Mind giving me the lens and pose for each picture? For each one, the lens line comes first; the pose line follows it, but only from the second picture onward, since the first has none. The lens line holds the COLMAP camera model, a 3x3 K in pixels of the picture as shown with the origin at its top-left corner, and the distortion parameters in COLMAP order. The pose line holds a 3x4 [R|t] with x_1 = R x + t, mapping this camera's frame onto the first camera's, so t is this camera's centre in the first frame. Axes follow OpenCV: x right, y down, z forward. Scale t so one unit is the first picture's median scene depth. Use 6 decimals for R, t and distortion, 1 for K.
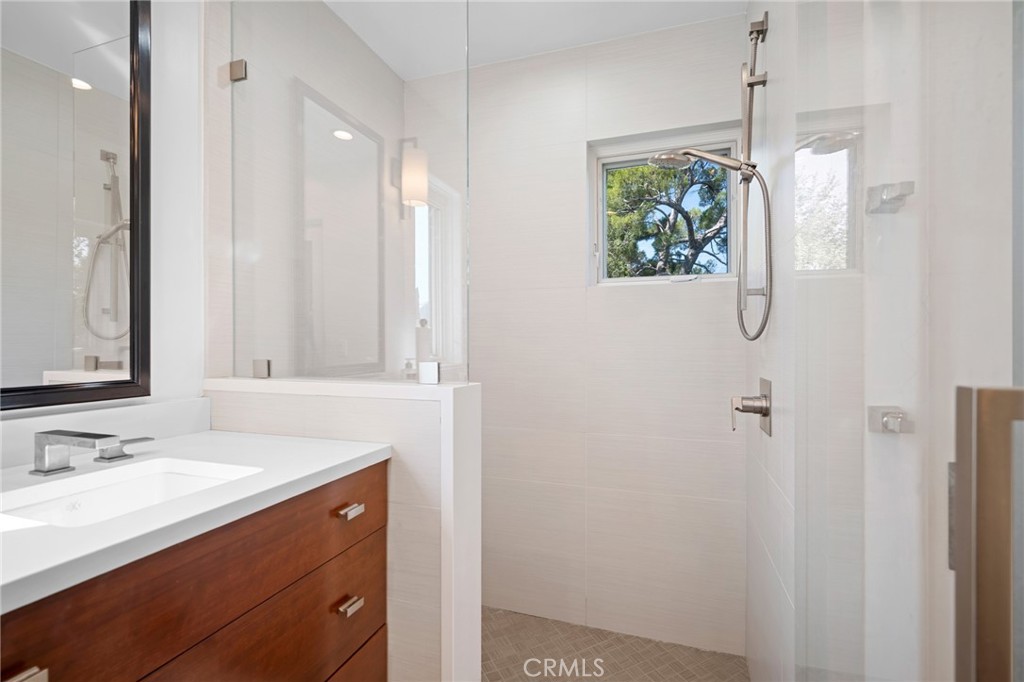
lens RADIAL K [[445.4, 0, 514.4], [0, 445.4, 348.6], [0, 0, 1]] dist [0.000925, -0.000080]
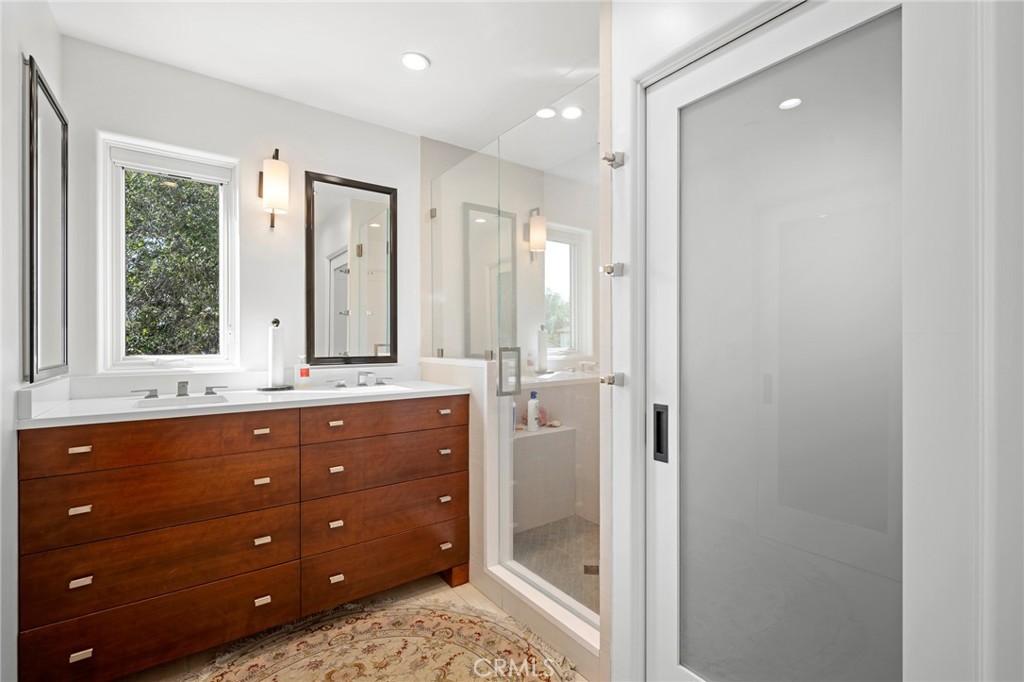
lens RADIAL K [[461.4, 0, 512.0], [0, 461.4, 341.0], [0, 0, 1]] dist [0.002274, 0.000067]
pose [[0.806842, -0.006760, -0.590729, 0.998024], [0.005557, 0.999977, -0.003854, -0.001426], [0.590742, -0.000173, 0.806861, -0.561918]]
